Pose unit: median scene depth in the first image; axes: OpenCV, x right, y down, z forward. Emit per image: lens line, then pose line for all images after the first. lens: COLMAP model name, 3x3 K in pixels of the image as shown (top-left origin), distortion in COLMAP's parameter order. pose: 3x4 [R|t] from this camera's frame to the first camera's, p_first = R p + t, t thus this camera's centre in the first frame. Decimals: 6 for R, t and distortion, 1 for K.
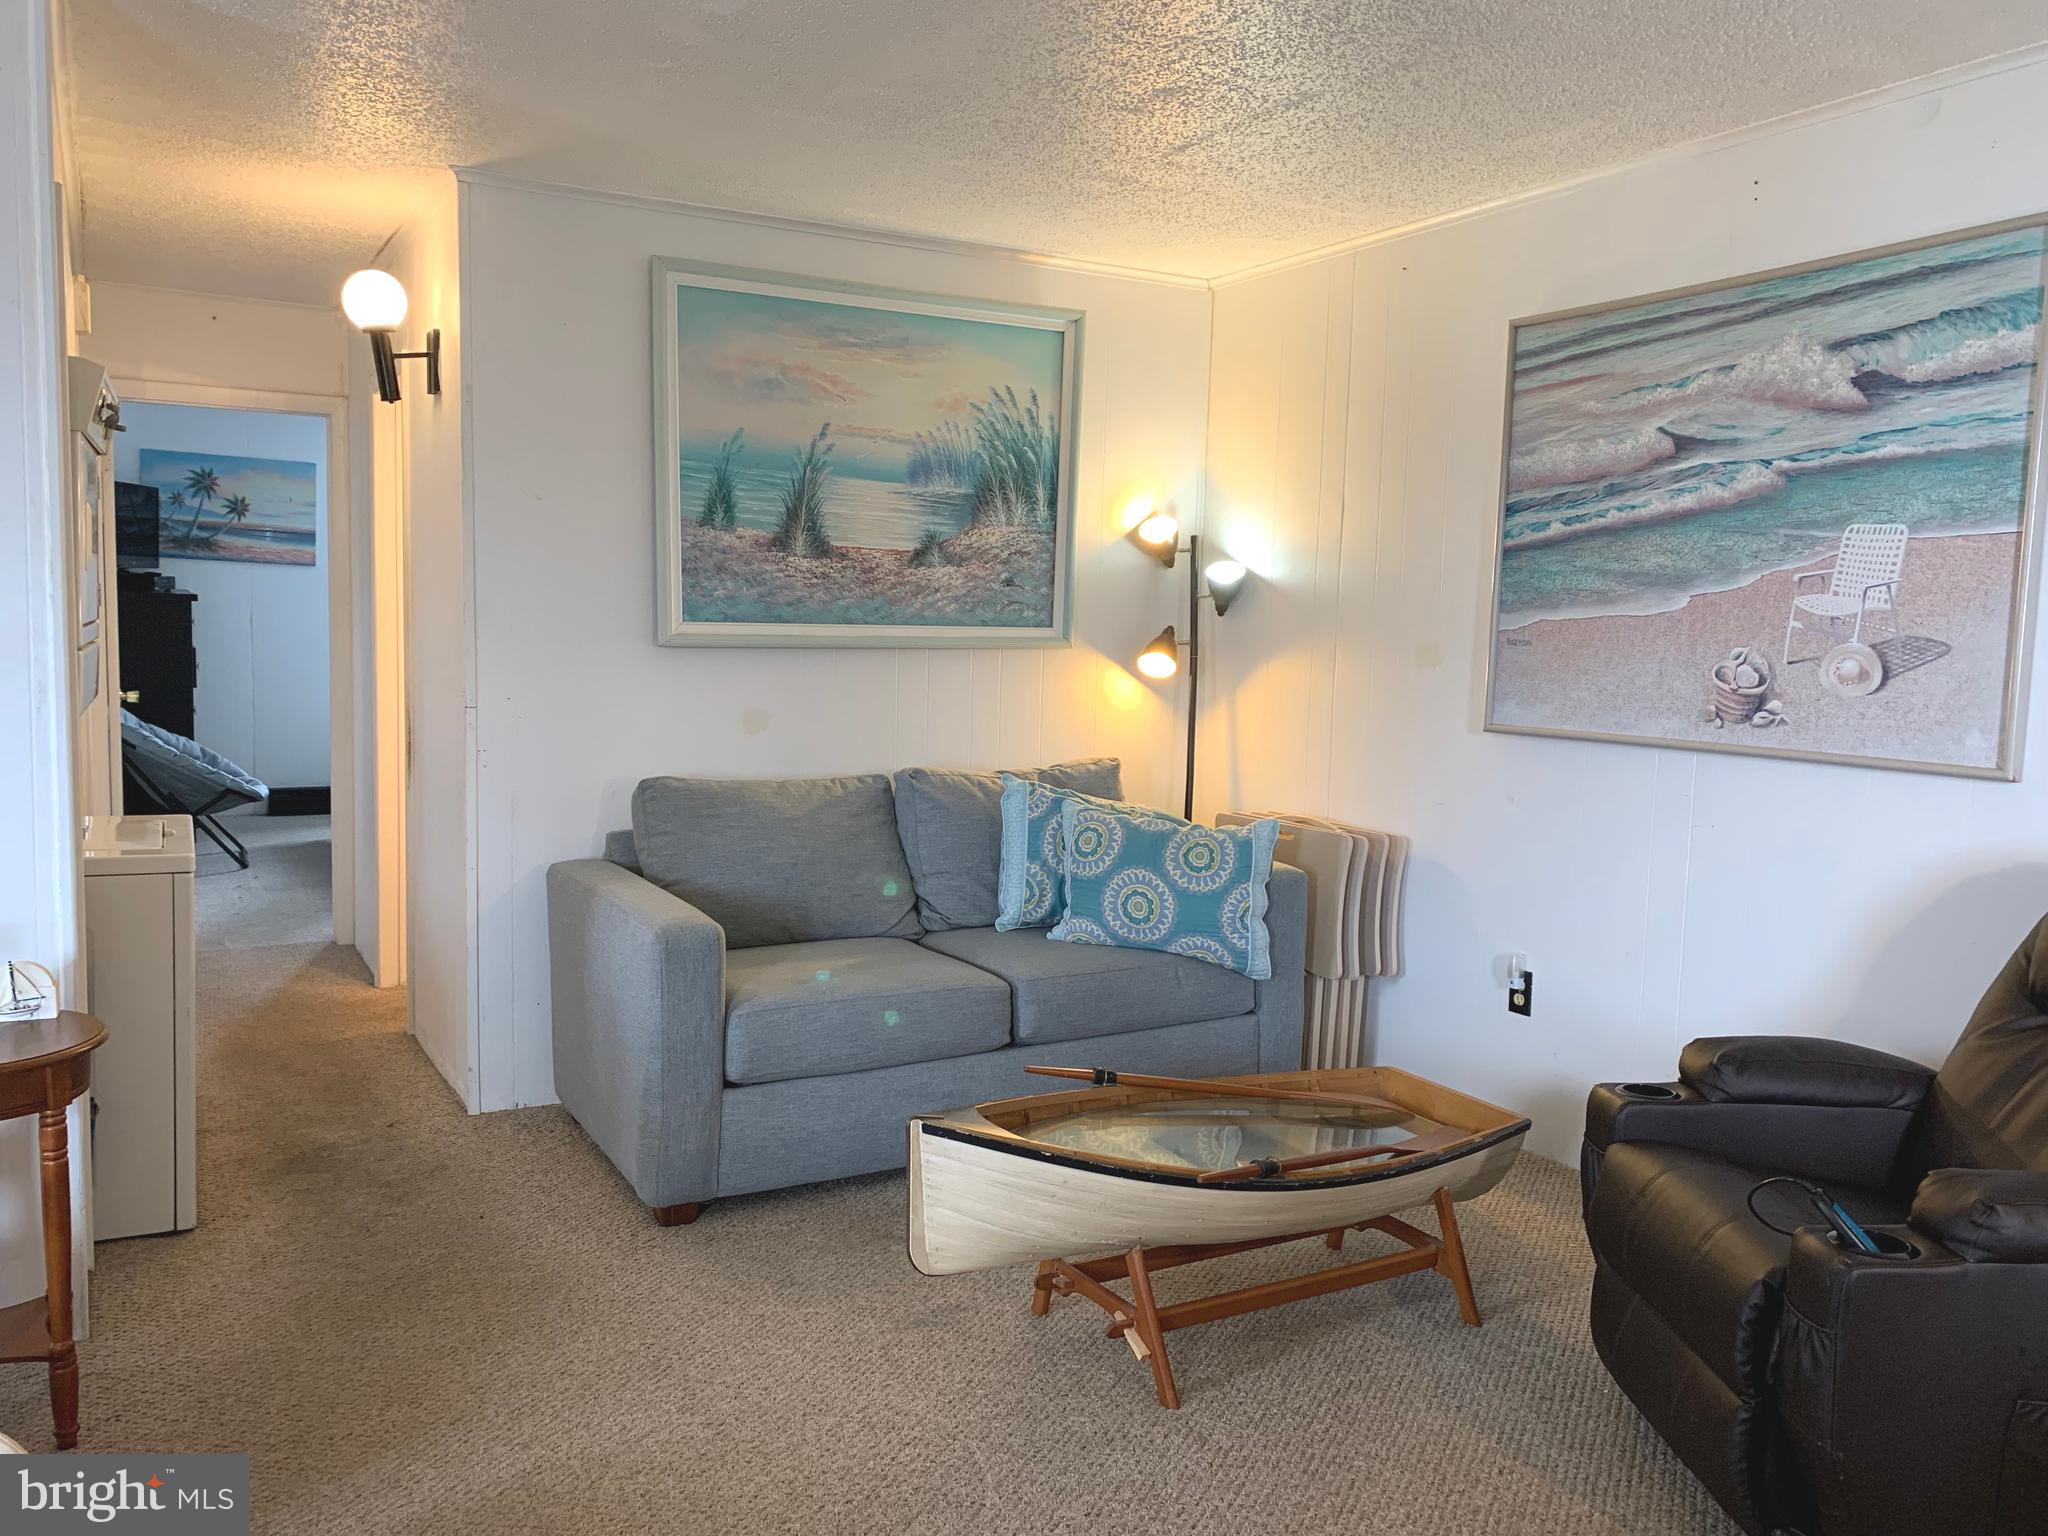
lens RADIAL K [[1549.7, 0, 1009.5], [0, 1549.7, 770.9], [0, 0, 1]] dist [0.033467, -0.034606]
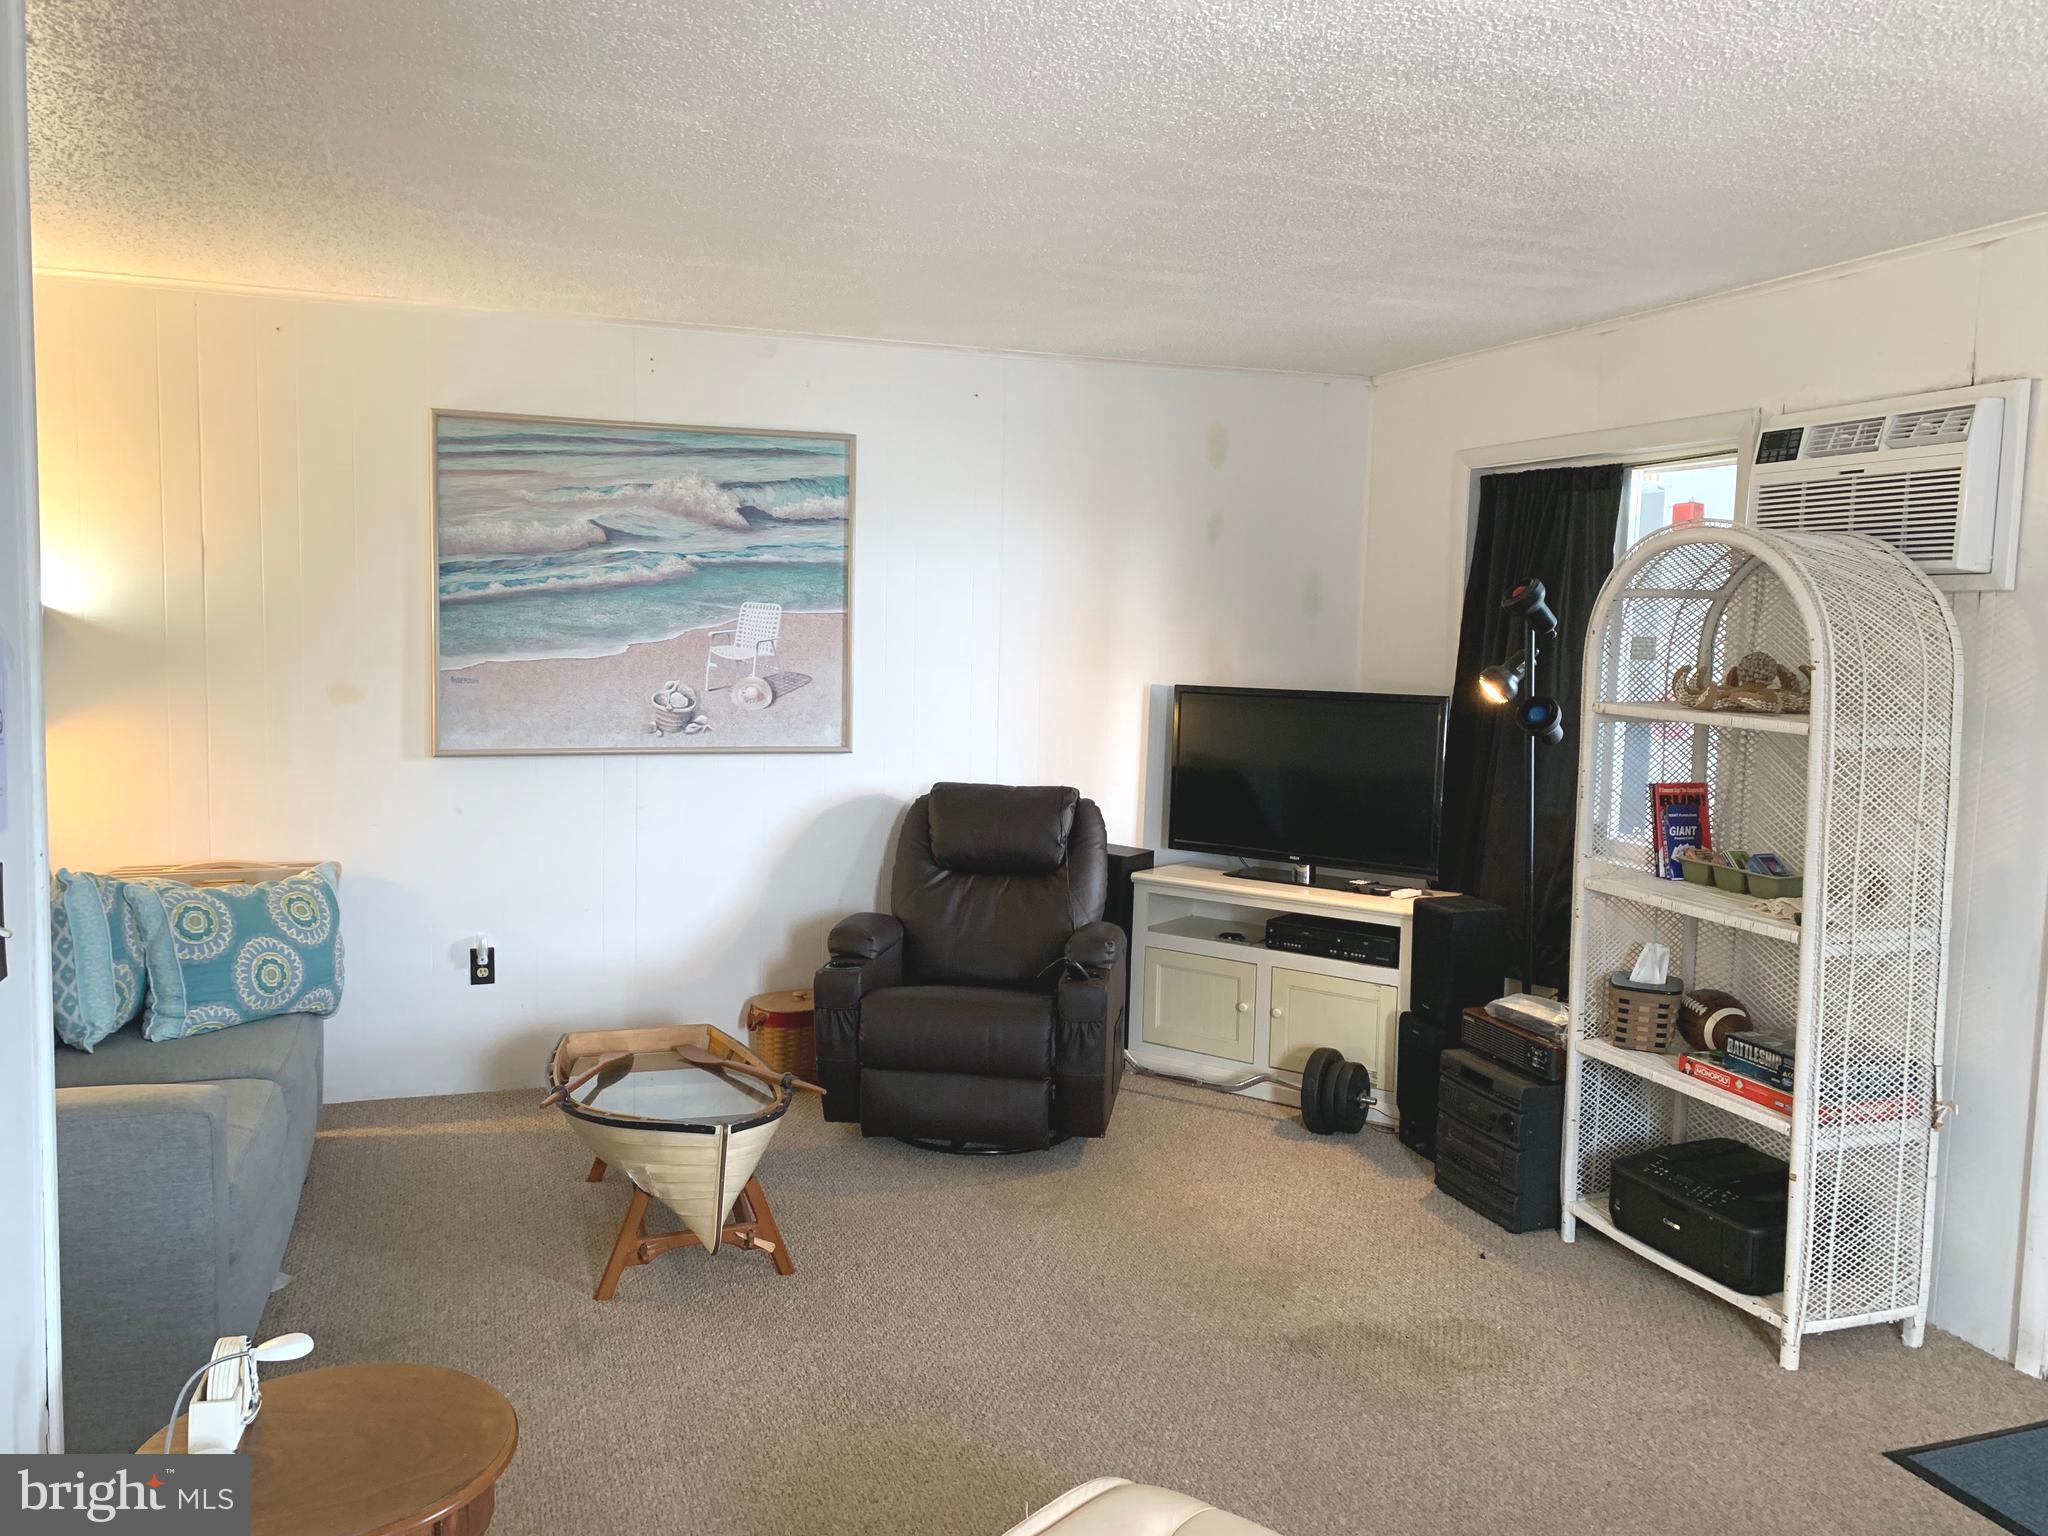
lens RADIAL K [[1549.7, 0, 1029.4], [0, 1549.7, 766.4], [0, 0, 1]] dist [0.033467, -0.034606]
pose [[0.179750, -0.113874, 0.977099, -0.762496], [0.077224, 0.991845, 0.101386, -0.102779], [-0.980676, 0.057232, 0.187078, 0.343456]]
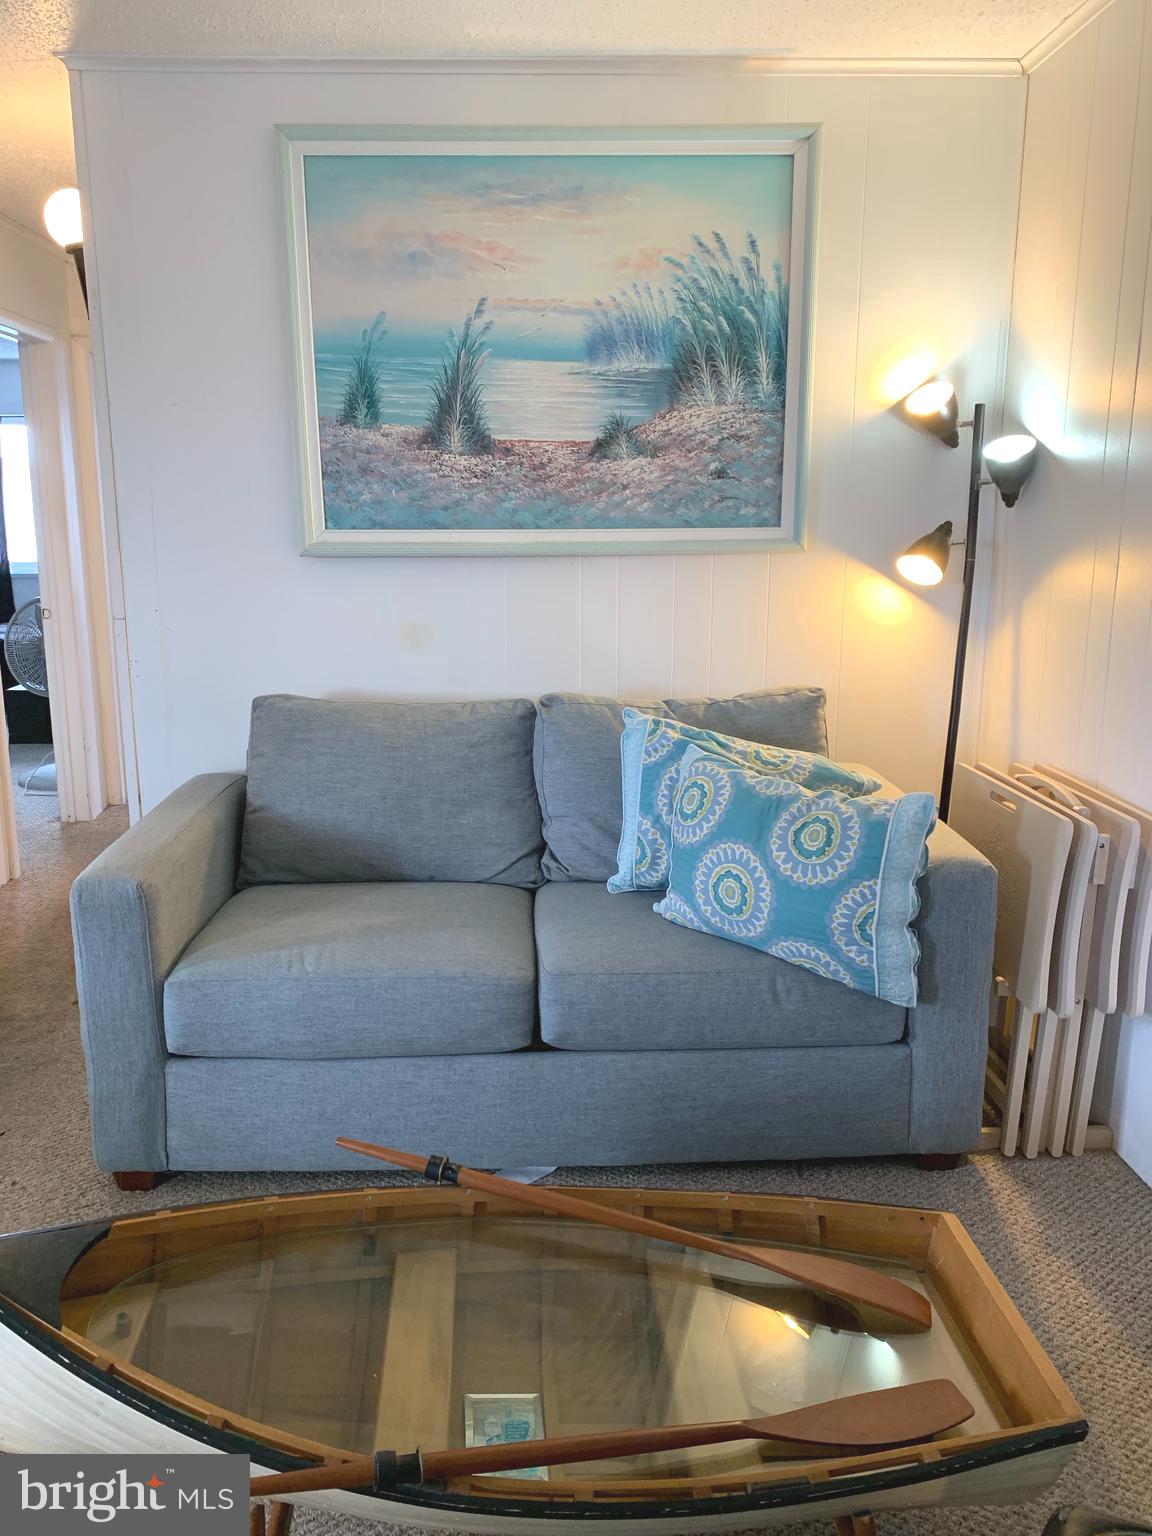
lens RADIAL K [[1162.3, 0, 557.2], [0, 1162.3, 755.6], [0, 0, 1]] dist [0.033467, -0.034606]
pose [[0.883421, 0.070991, -0.463171, 0.269003], [-0.024740, 0.994145, 0.105186, -0.039008], [0.467926, -0.081464, 0.880005, 0.450159]]
